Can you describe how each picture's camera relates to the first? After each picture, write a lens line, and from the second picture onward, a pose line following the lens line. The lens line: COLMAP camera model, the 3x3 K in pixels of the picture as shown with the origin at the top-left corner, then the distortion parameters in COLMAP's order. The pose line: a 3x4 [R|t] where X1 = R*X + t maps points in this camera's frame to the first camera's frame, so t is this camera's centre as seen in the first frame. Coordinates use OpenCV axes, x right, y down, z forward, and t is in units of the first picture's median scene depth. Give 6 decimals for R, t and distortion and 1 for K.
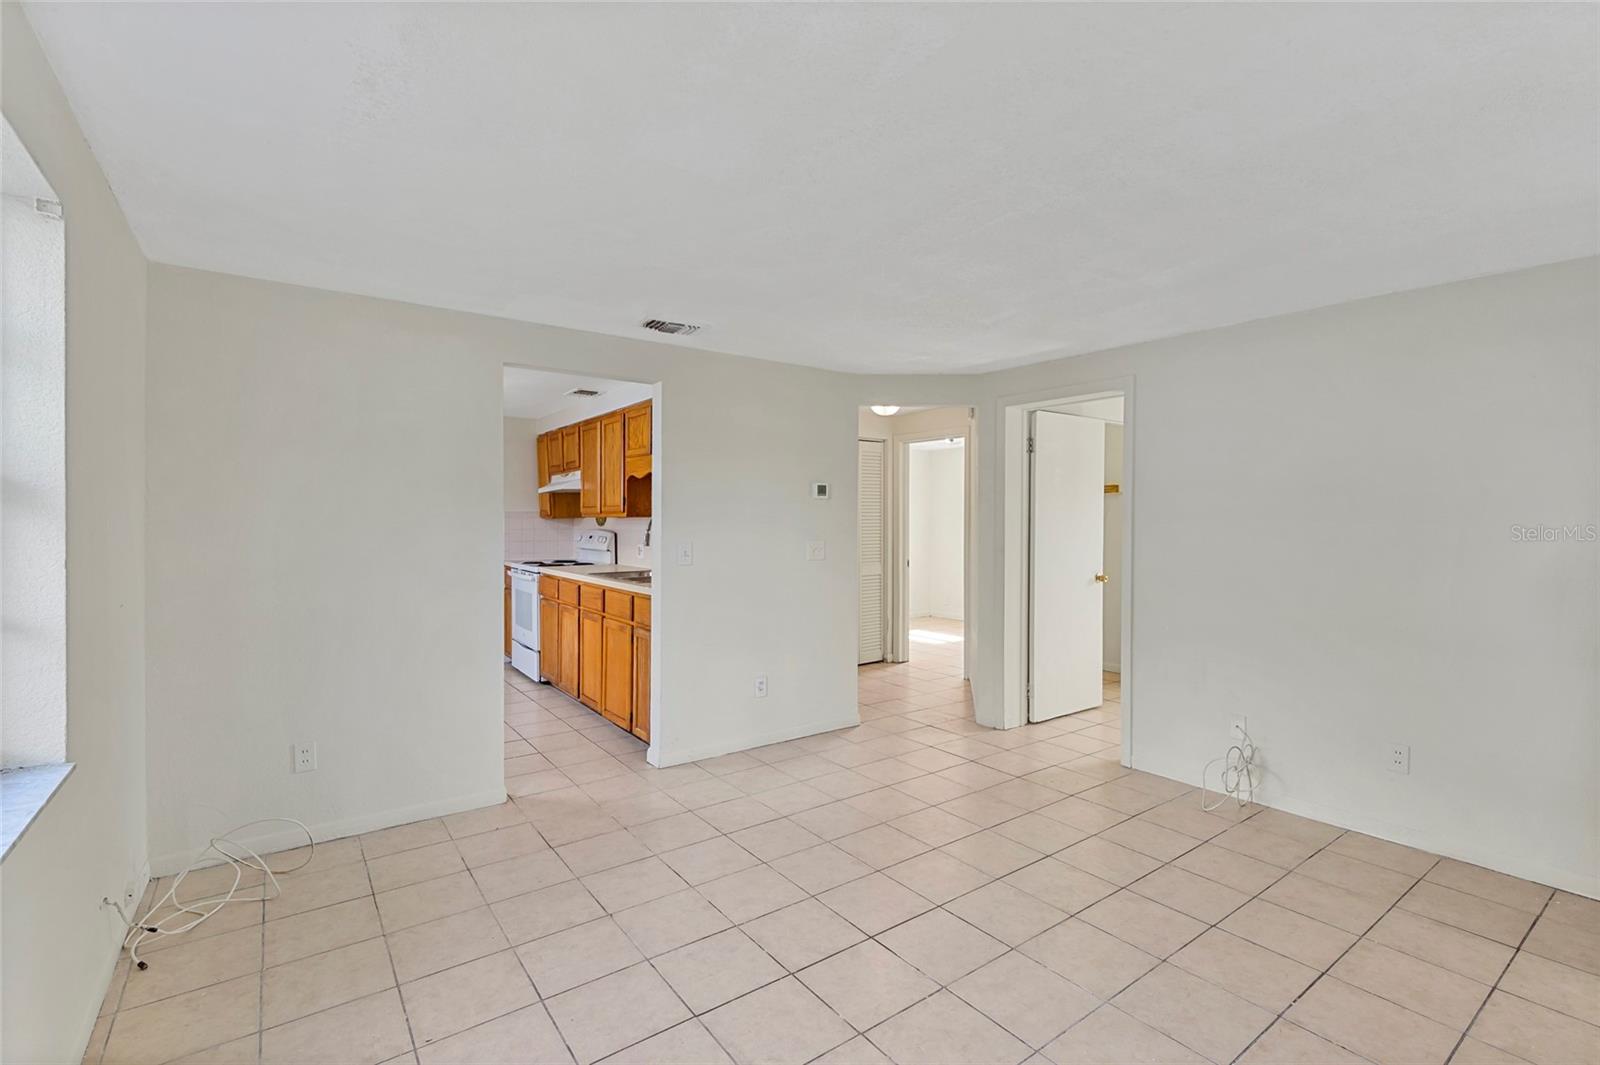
lens RADIAL K [[726.6, 0, 816.8], [0, 726.6, 528.9], [0, 0, 1]] dist [0.000493, -0.000540]
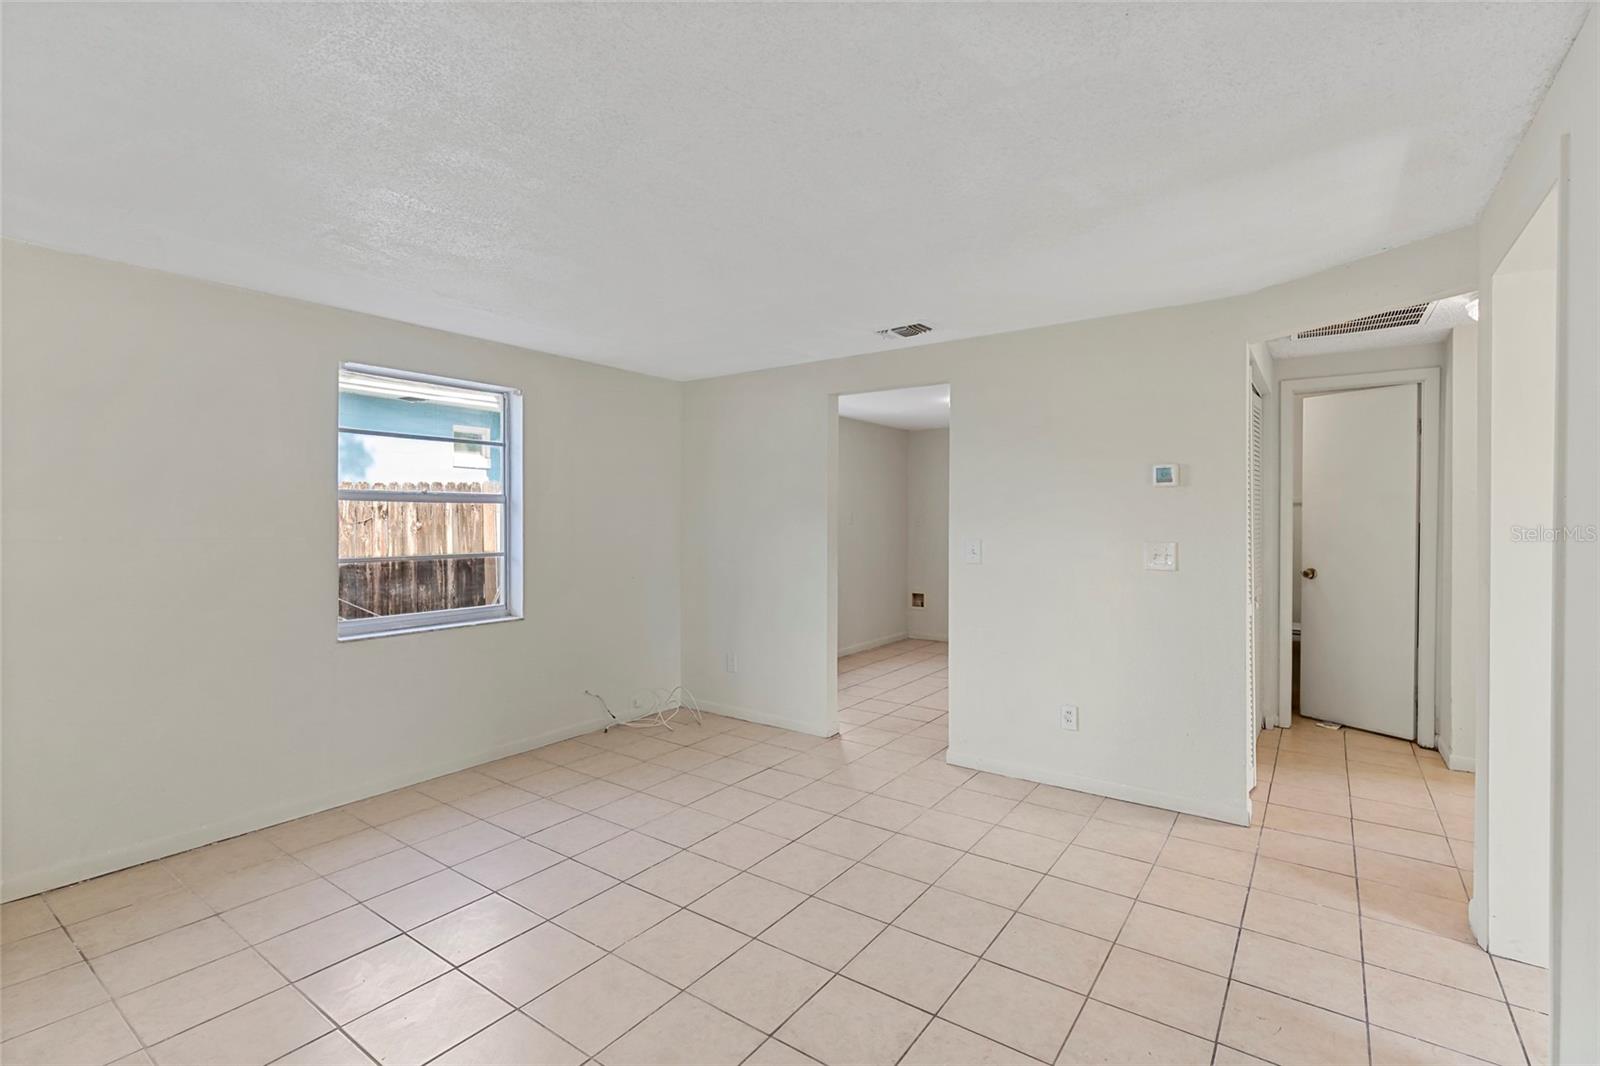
lens RADIAL K [[726.6, 0, 809.7], [0, 726.6, 524.5], [0, 0, 1]] dist [0.000493, -0.000540]
pose [[0.304912, 0.004811, -0.952368, 0.681552], [-0.010720, 0.999941, 0.001619, -0.000929], [0.952320, 0.009715, 0.304946, 0.506014]]
